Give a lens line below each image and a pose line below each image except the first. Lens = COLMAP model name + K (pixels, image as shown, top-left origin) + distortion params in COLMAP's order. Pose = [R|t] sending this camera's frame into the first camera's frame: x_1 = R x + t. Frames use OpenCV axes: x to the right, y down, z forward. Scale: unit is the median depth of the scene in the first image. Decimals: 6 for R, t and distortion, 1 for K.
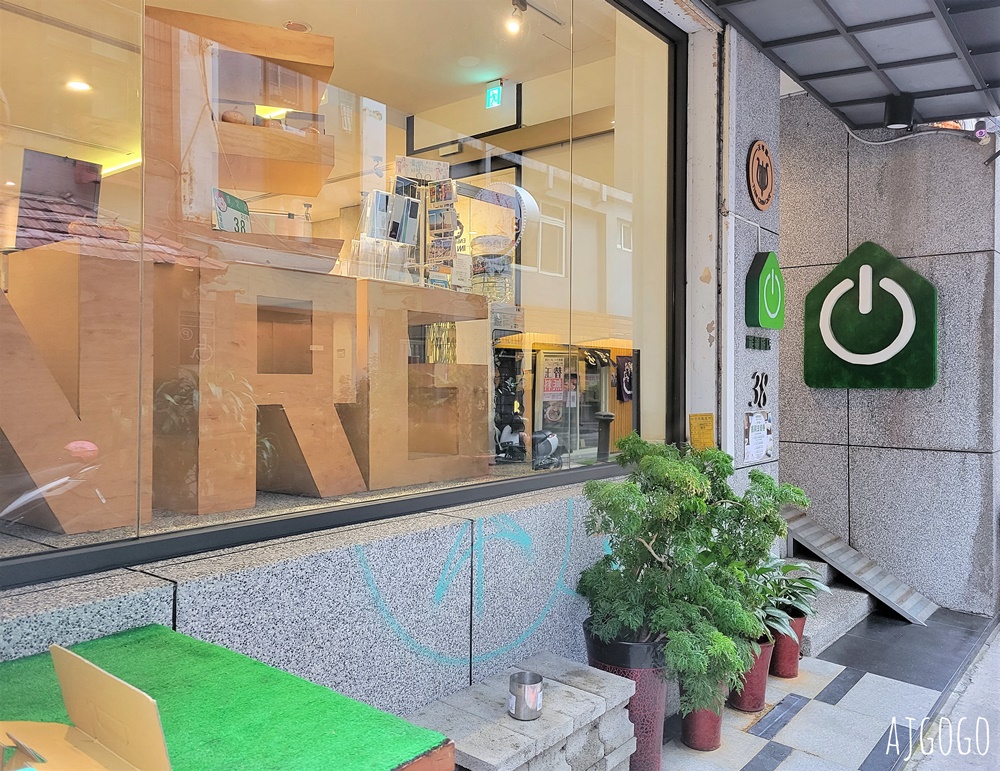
lens RADIAL K [[784.6, 0, 509.1], [0, 784.6, 377.0], [0, 0, 1]] dist [0.004937, 0.002279]
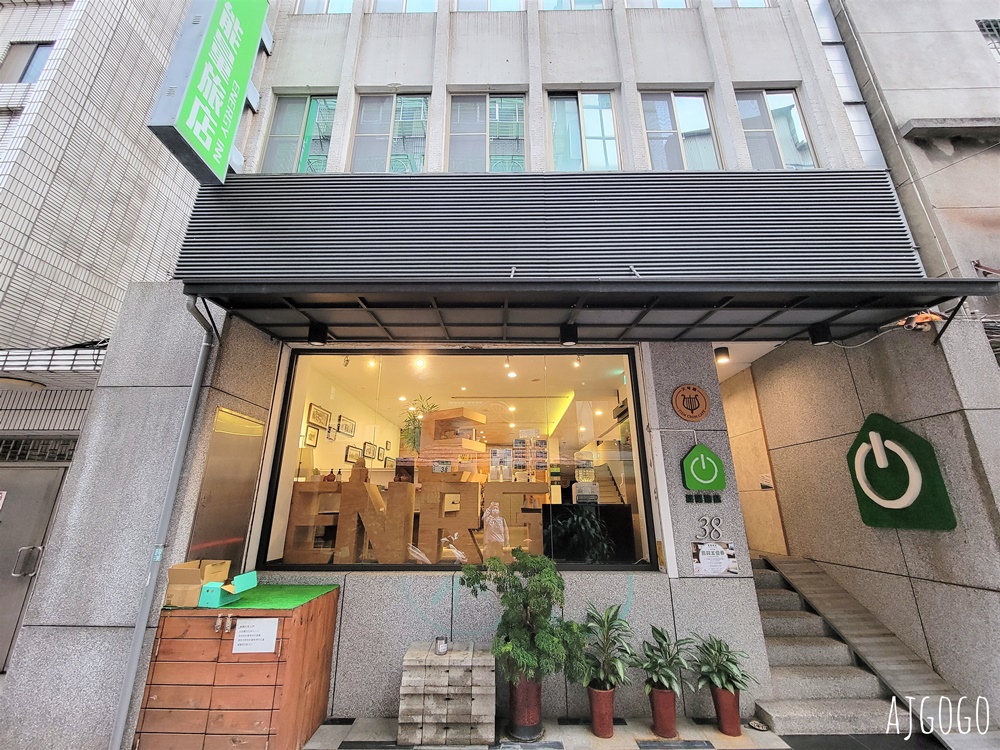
lens RADIAL K [[407.1, 0, 500.7], [0, 407.1, 382.3], [0, 0, 1]] dist [-0.009973, -0.000993]
pose [[0.618182, -0.236427, -0.749635, 0.613078], [0.003198, 0.954441, -0.298384, -0.019442], [0.786028, 0.182058, 0.590774, 0.072842]]
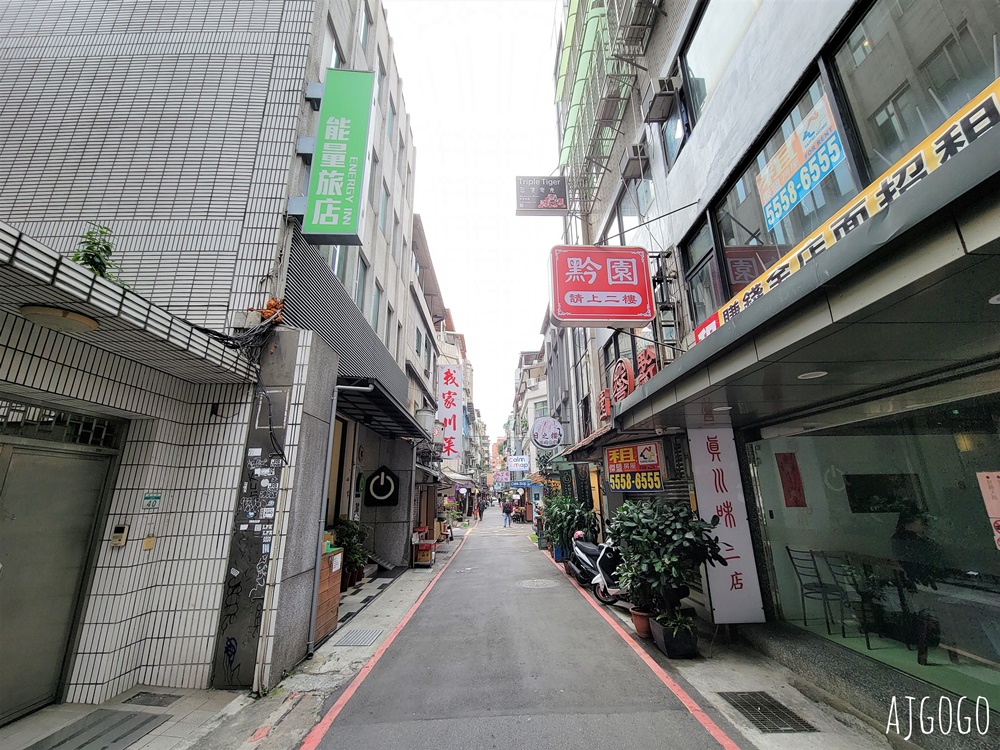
lens RADIAL K [[407.1, 0, 500.7], [0, 407.1, 376.3], [0, 0, 1]] dist [-0.009973, -0.000993]
pose [[0.753670, 0.170554, 0.634739, -0.456397], [0.014825, 0.961088, -0.275846, -0.036860], [-0.657086, 0.217307, 0.721814, -0.919860]]
